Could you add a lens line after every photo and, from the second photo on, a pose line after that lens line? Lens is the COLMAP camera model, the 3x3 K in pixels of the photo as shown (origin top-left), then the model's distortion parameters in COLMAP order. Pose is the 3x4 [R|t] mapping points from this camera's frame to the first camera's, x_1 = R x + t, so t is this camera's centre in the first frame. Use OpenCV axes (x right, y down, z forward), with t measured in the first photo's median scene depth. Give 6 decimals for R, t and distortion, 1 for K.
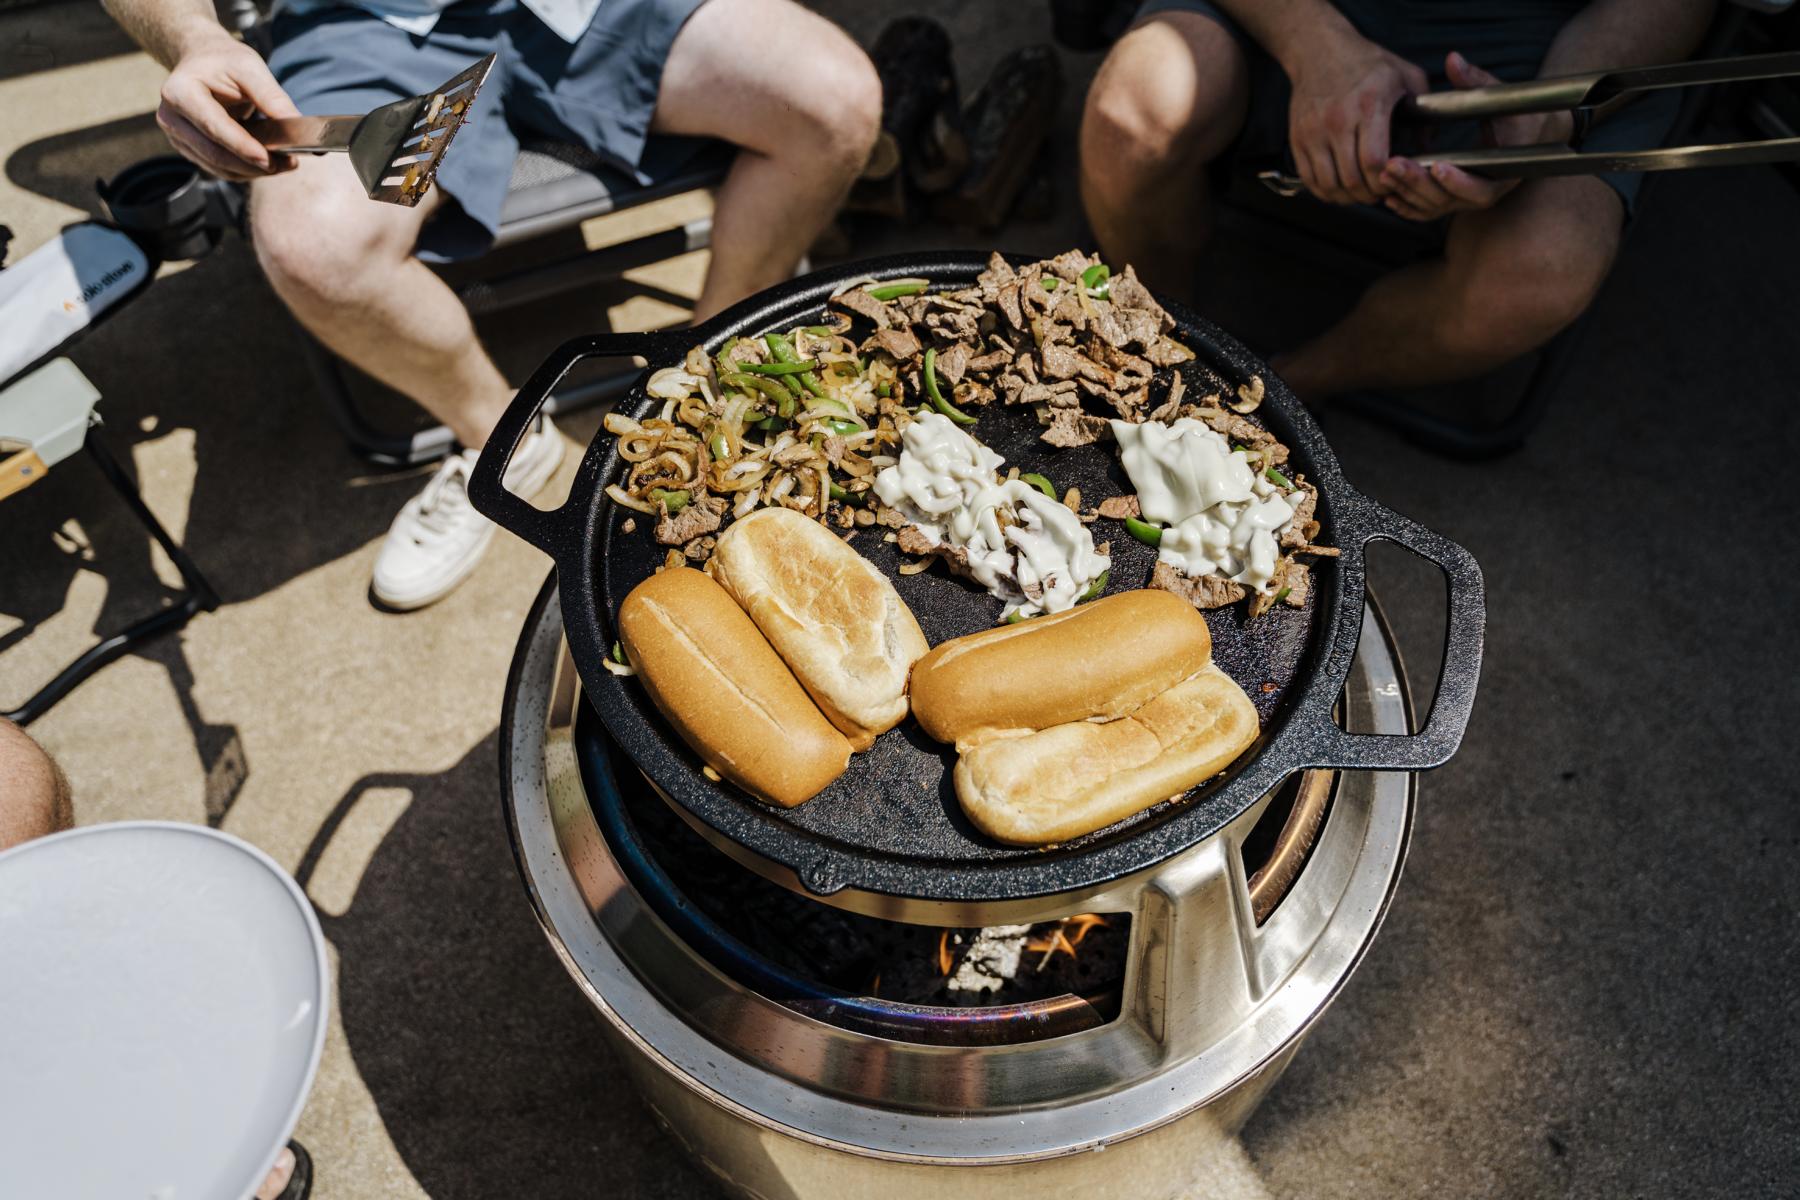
lens RADIAL K [[1383.6, 0, 901.4], [0, 1383.6, 633.0], [0, 0, 1]] dist [0.000169, -0.000934]
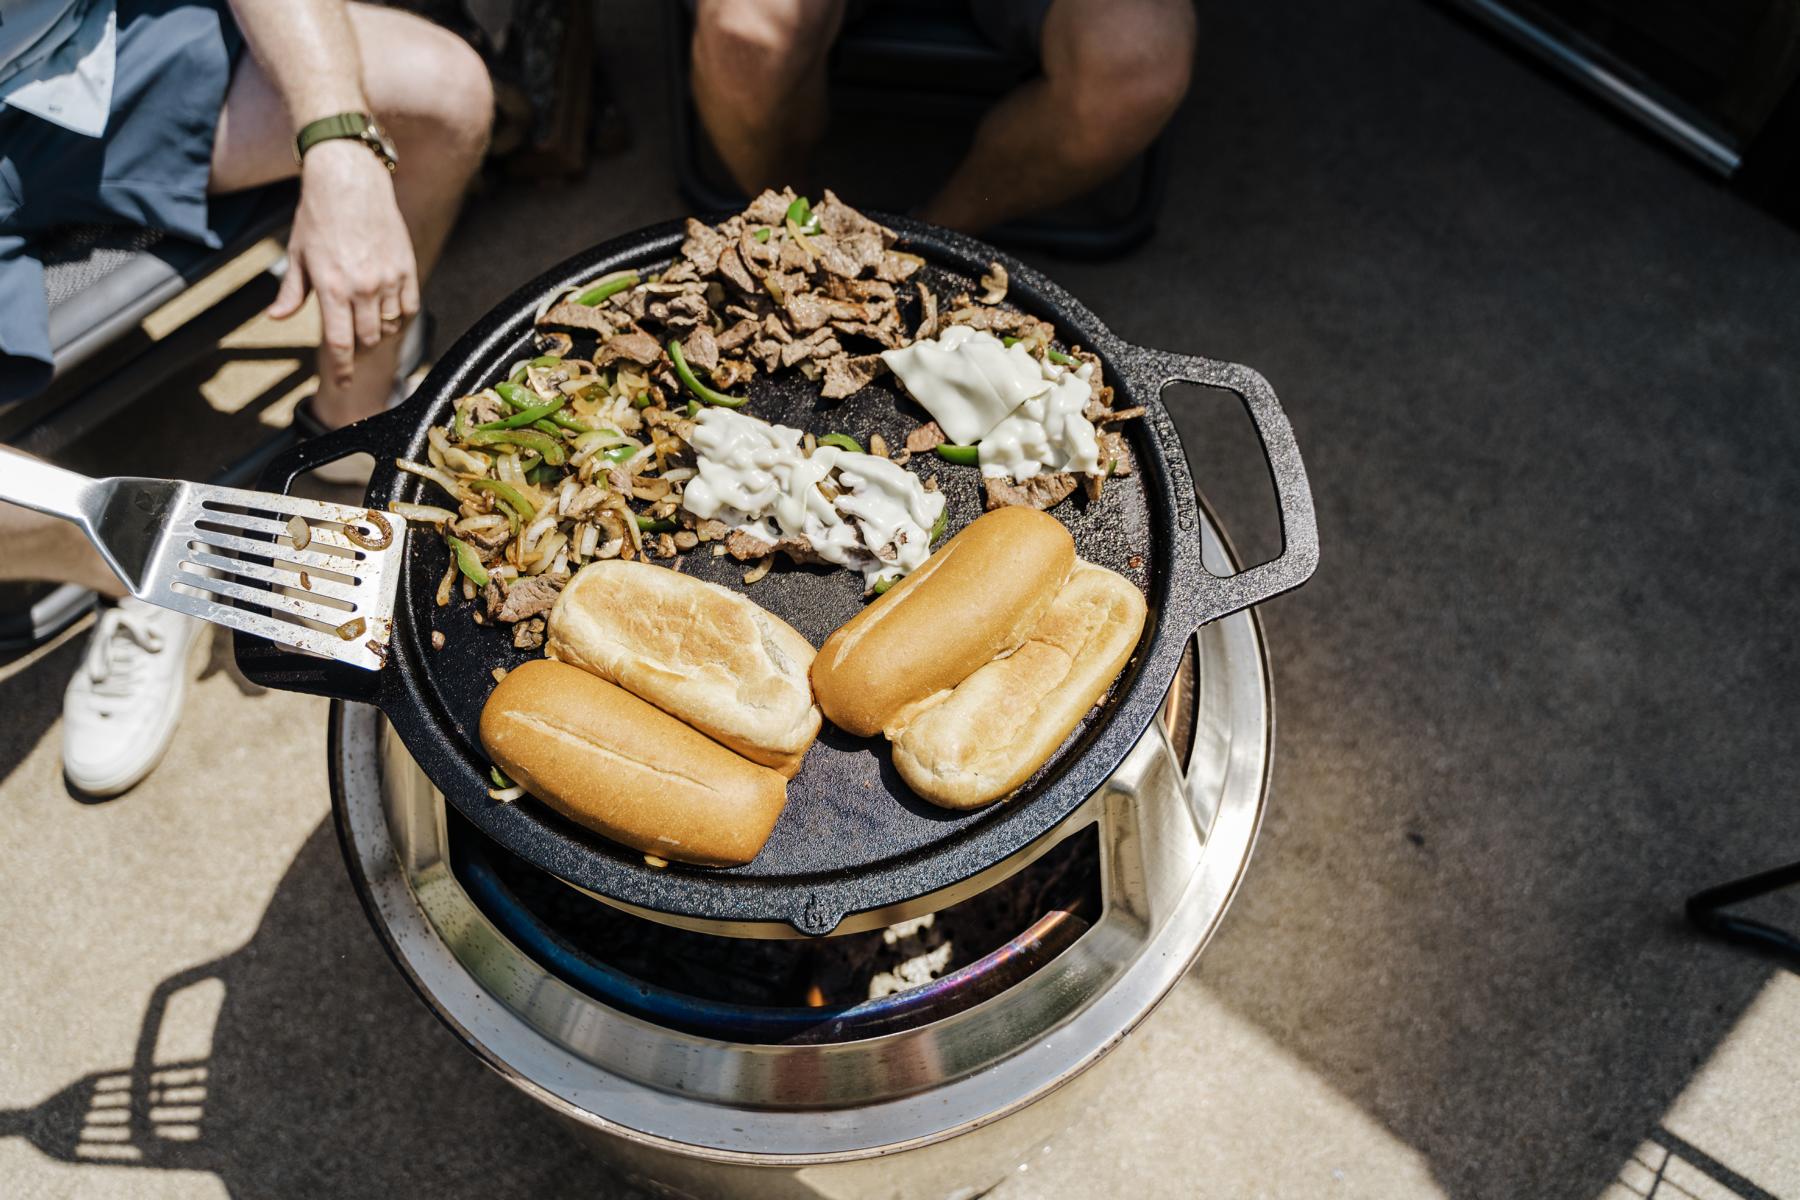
lens RADIAL K [[1383.6, 0, 901.4], [0, 1383.6, 633.0], [0, 0, 1]] dist [0.000169, -0.000934]
pose [[0.906556, -0.363374, 0.214744, -0.112486], [0.345271, 0.931068, 0.117899, -0.080634], [-0.242783, -0.032737, 0.969528, 0.052522]]
